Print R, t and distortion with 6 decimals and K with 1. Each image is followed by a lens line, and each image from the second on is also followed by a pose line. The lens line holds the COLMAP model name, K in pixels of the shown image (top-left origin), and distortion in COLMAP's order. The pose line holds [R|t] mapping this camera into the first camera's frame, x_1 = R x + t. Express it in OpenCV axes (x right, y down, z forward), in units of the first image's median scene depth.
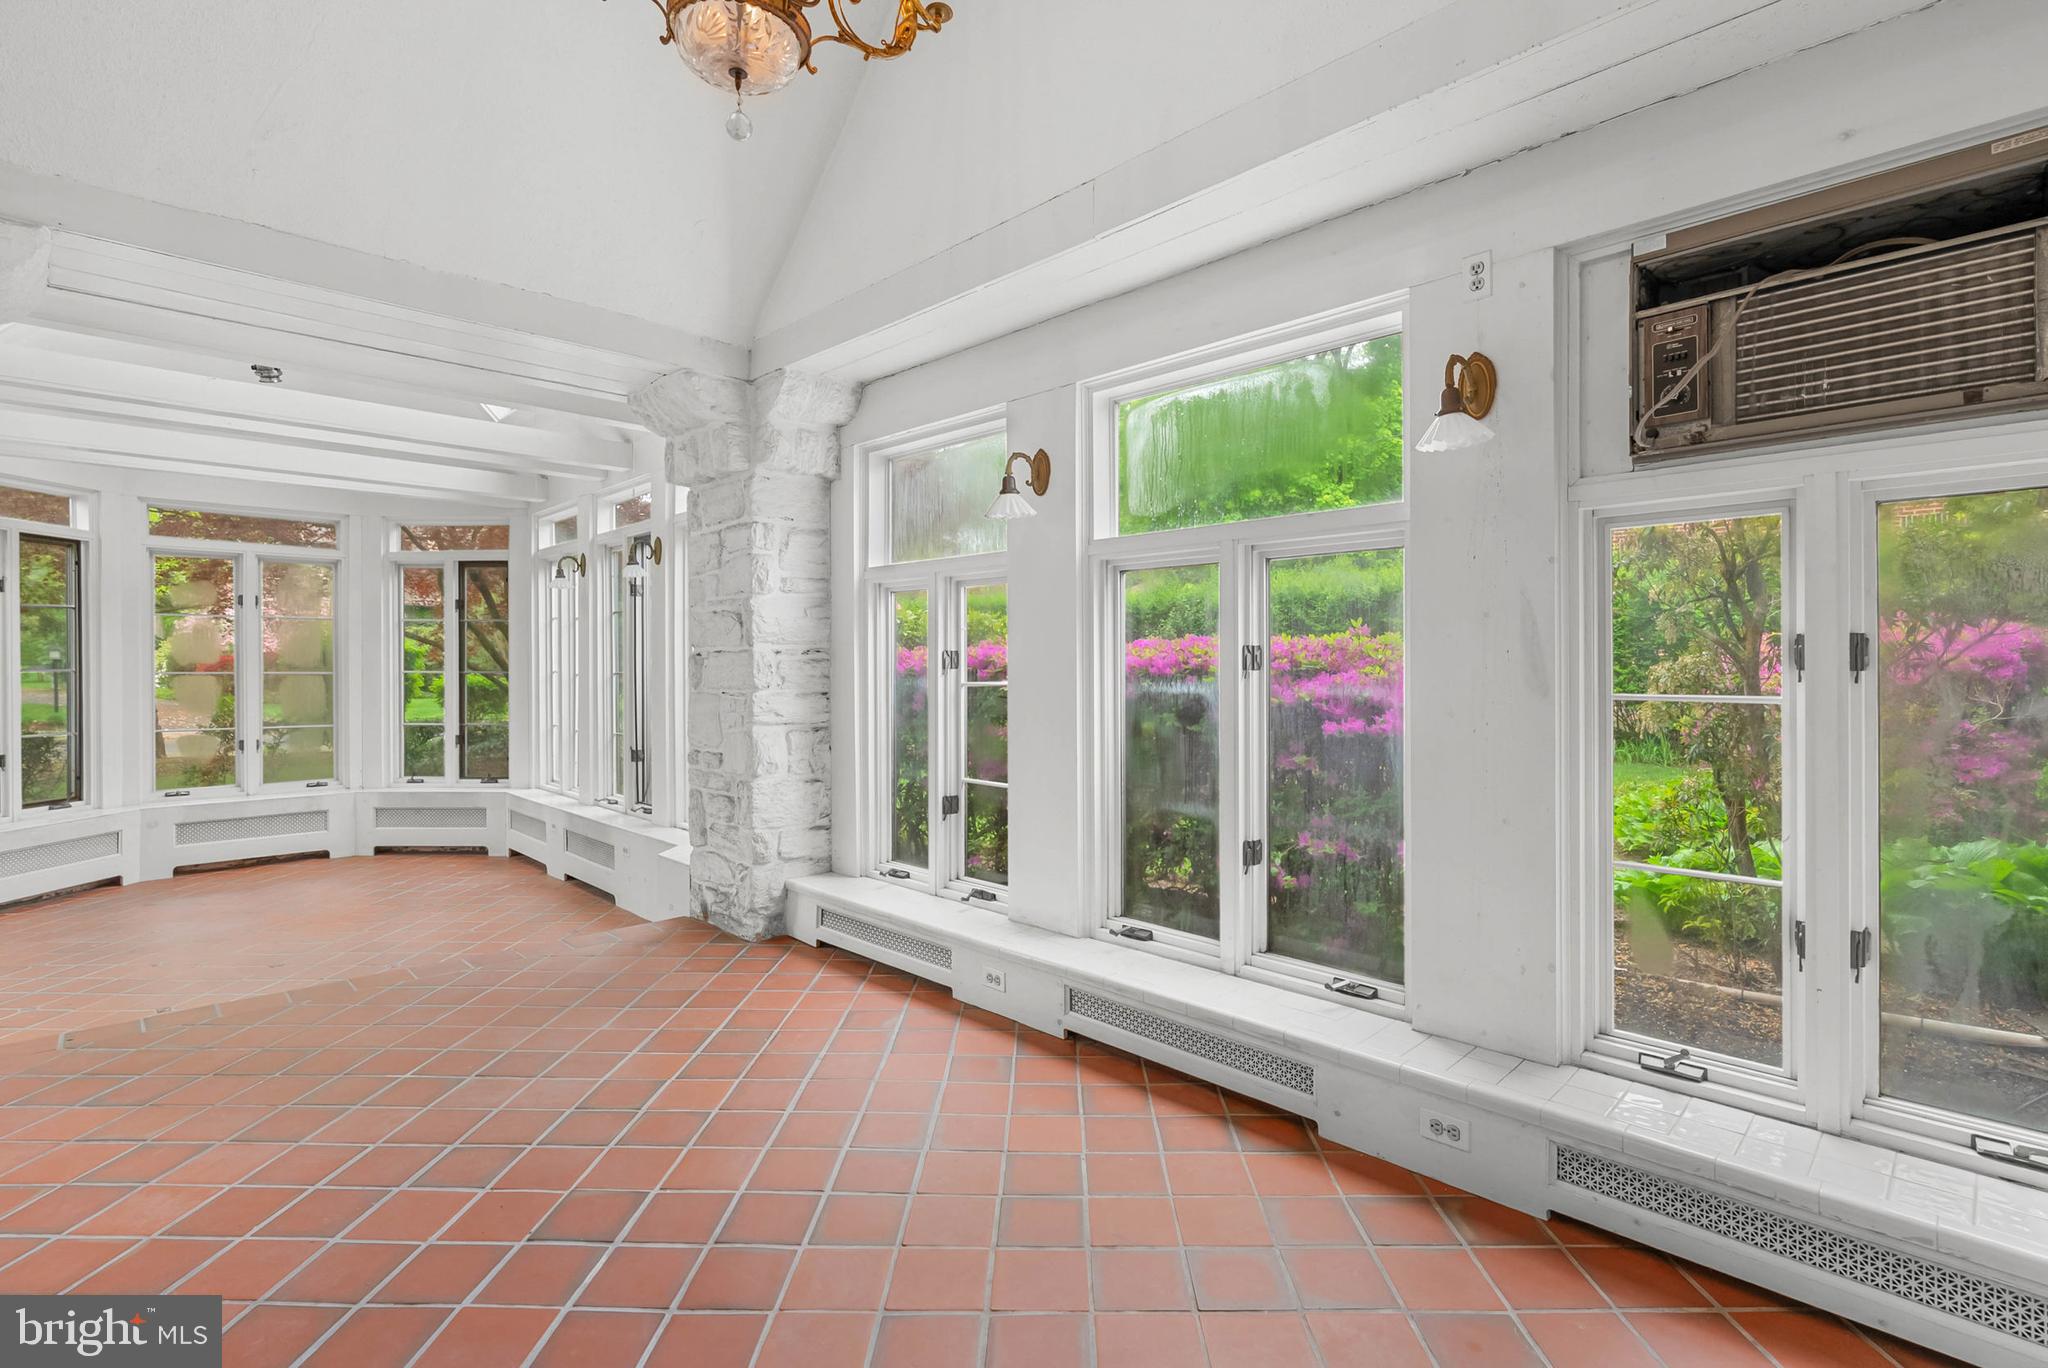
lens RADIAL K [[950.0, 0, 1043.0], [0, 950.0, 678.4], [0, 0, 1]] dist [-0.012594, 0.006071]
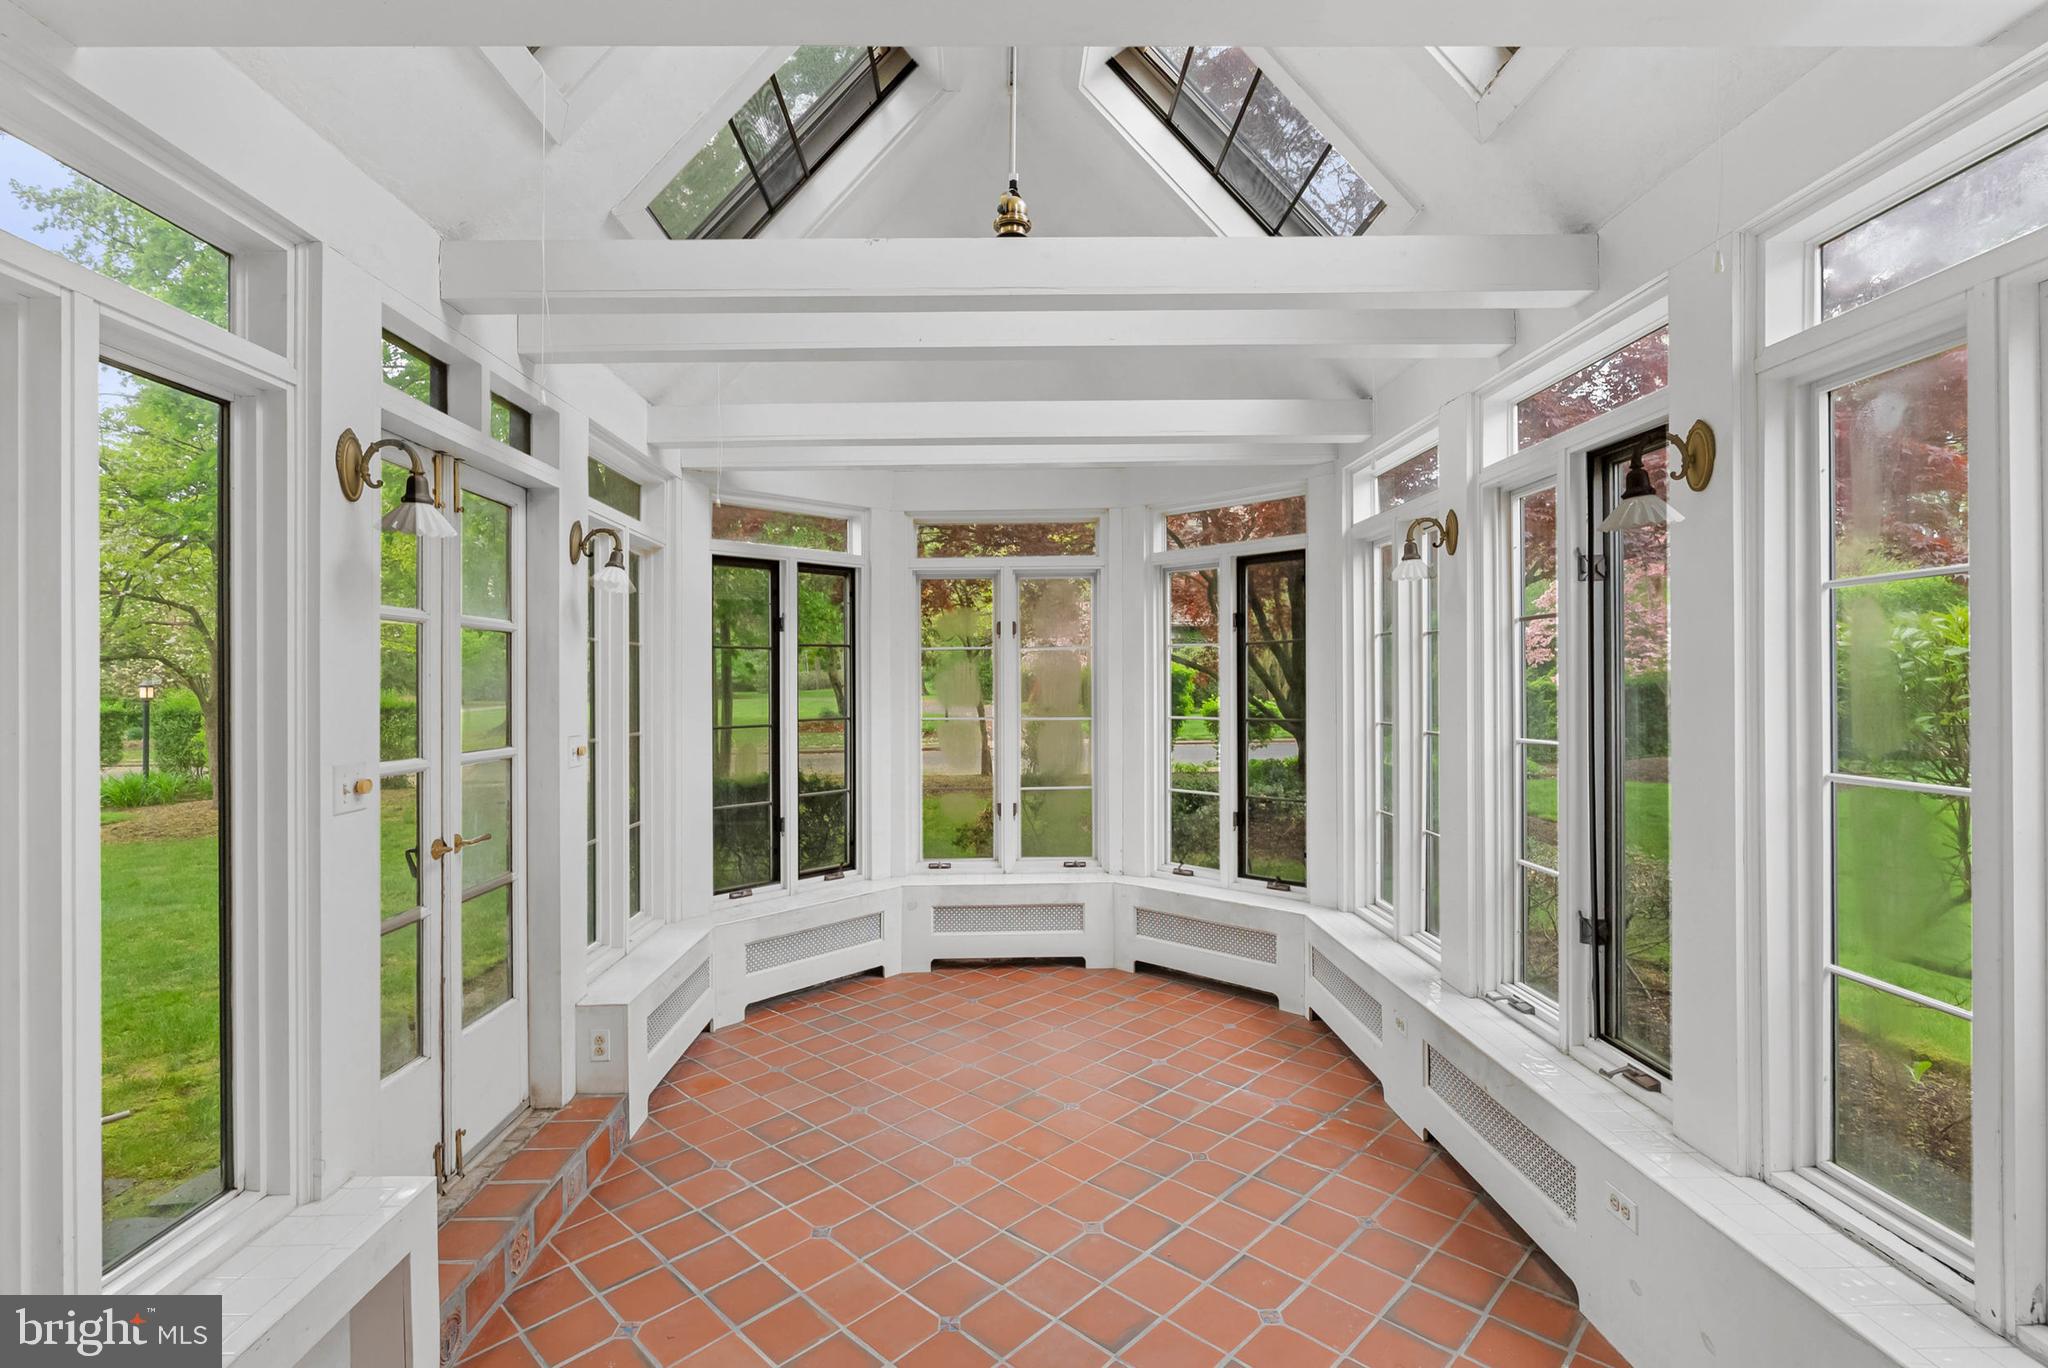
lens RADIAL K [[950.0, 0, 1025.5], [0, 950.0, 684.3], [0, 0, 1]] dist [-0.012594, 0.006071]
pose [[0.723949, -0.003450, -0.689845, -0.268591], [0.000530, 0.999990, -0.004445, -0.030946], [0.689853, 0.002853, 0.723944, 0.419073]]
